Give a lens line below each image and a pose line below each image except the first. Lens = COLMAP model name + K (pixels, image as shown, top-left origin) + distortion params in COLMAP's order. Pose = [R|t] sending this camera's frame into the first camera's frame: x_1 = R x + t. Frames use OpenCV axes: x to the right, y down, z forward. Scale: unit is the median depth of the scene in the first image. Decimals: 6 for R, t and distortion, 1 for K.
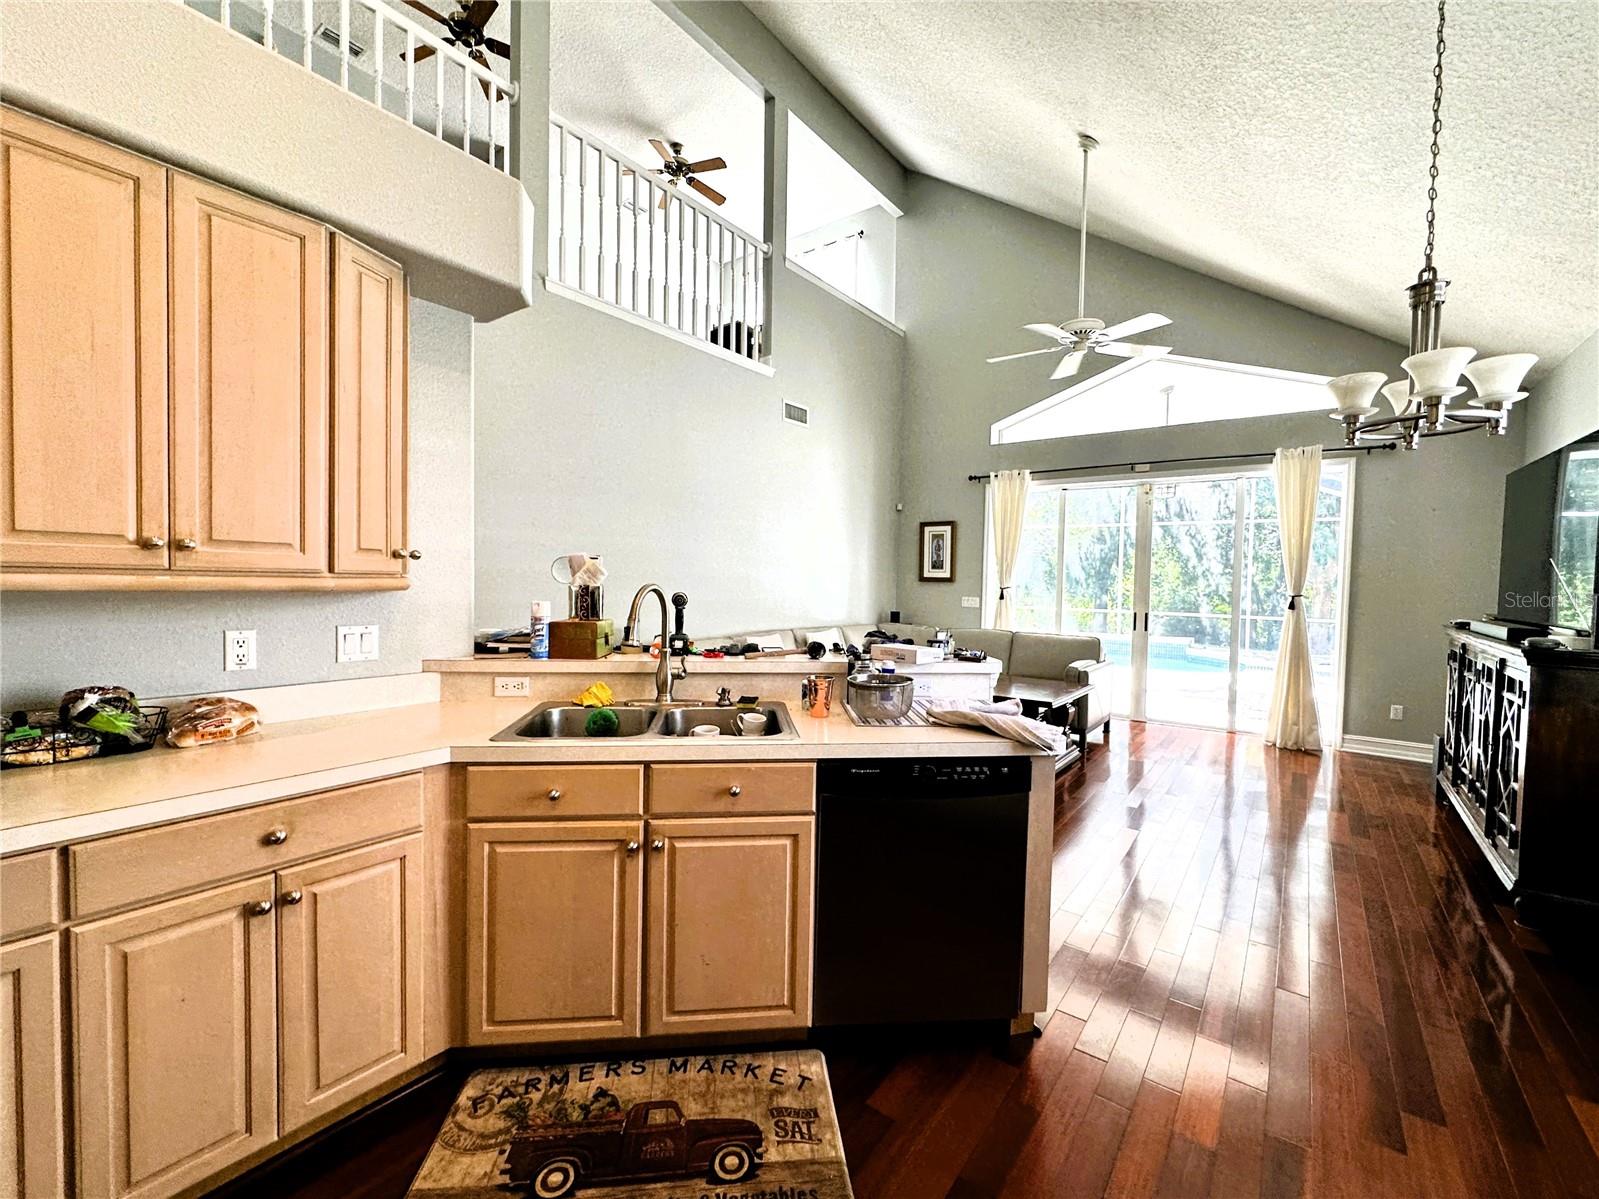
lens RADIAL K [[645.5, 0, 800.6], [0, 645.5, 601.0], [0, 0, 1]] dist [-0.001122, -0.000011]
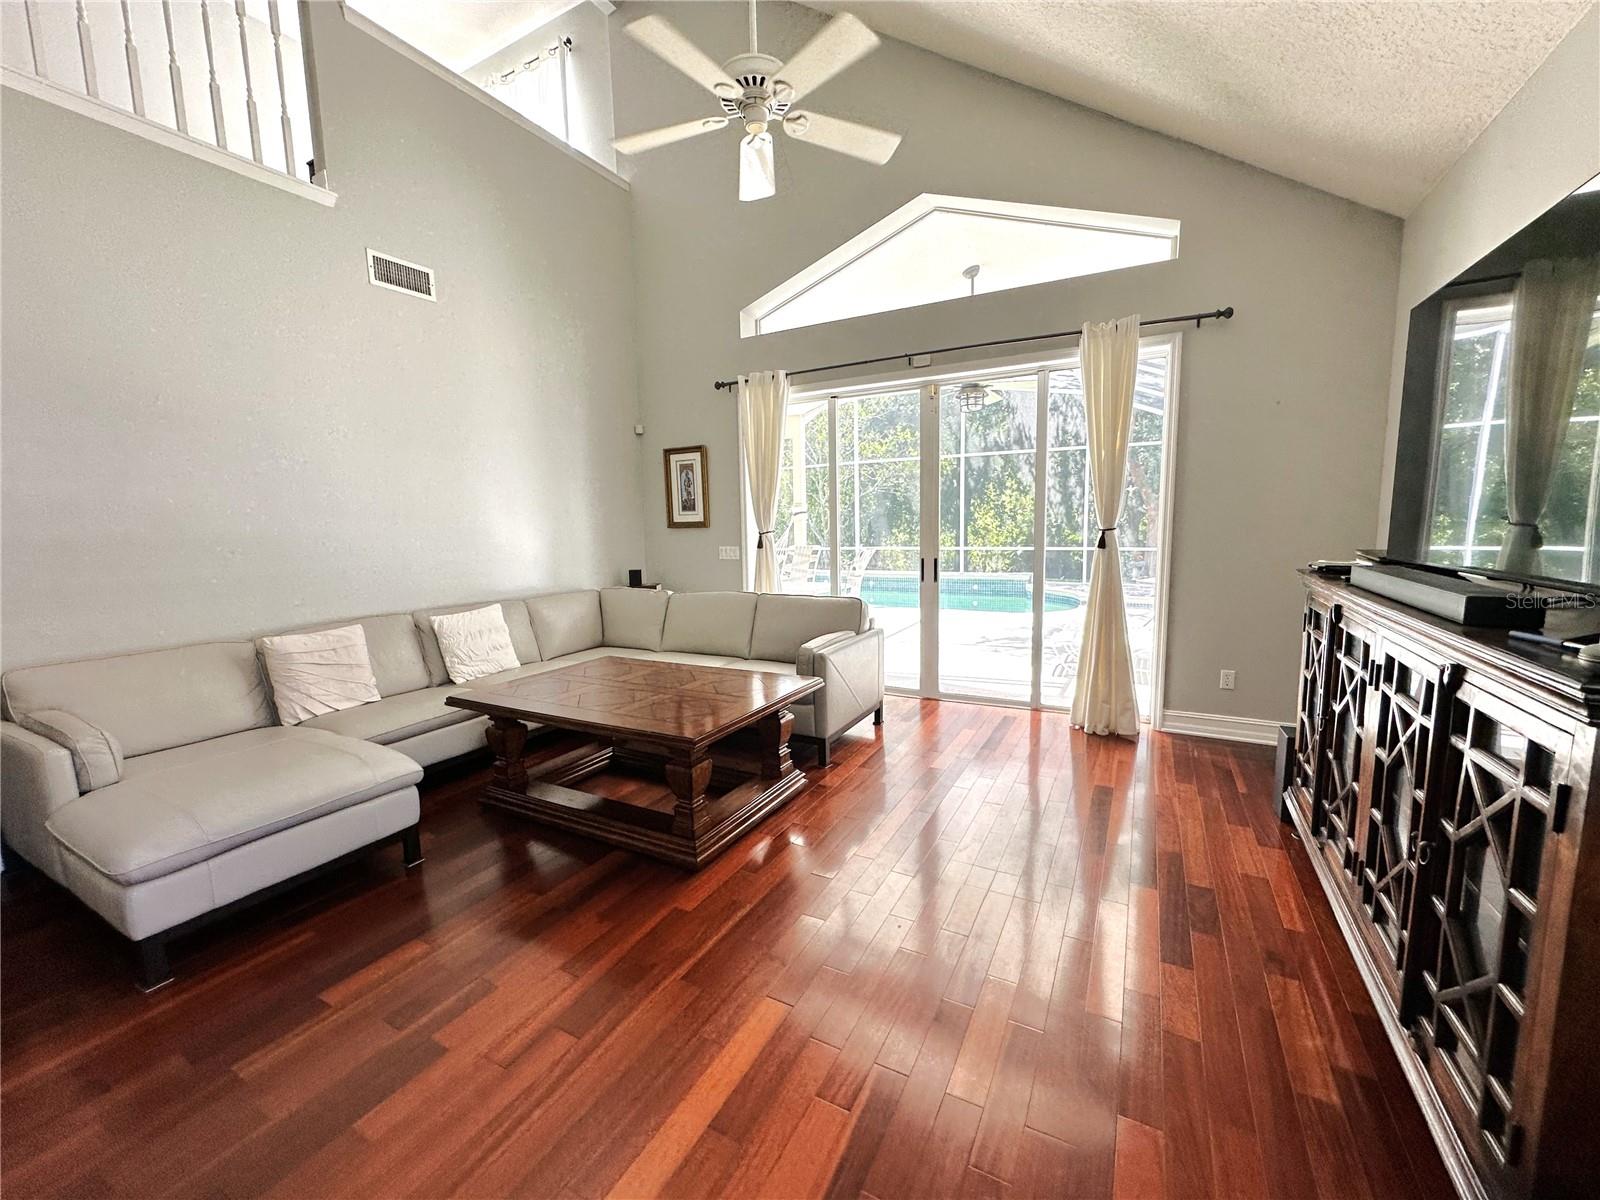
lens RADIAL K [[645.9, 0, 779.6], [0, 645.9, 601.8], [0, 0, 1]] dist [-0.001122, -0.000011]
pose [[0.987780, -0.059860, 0.143903, 0.257510], [0.047271, 0.994877, 0.089366, -0.007490], [-0.148515, -0.081471, 0.985548, 0.289210]]
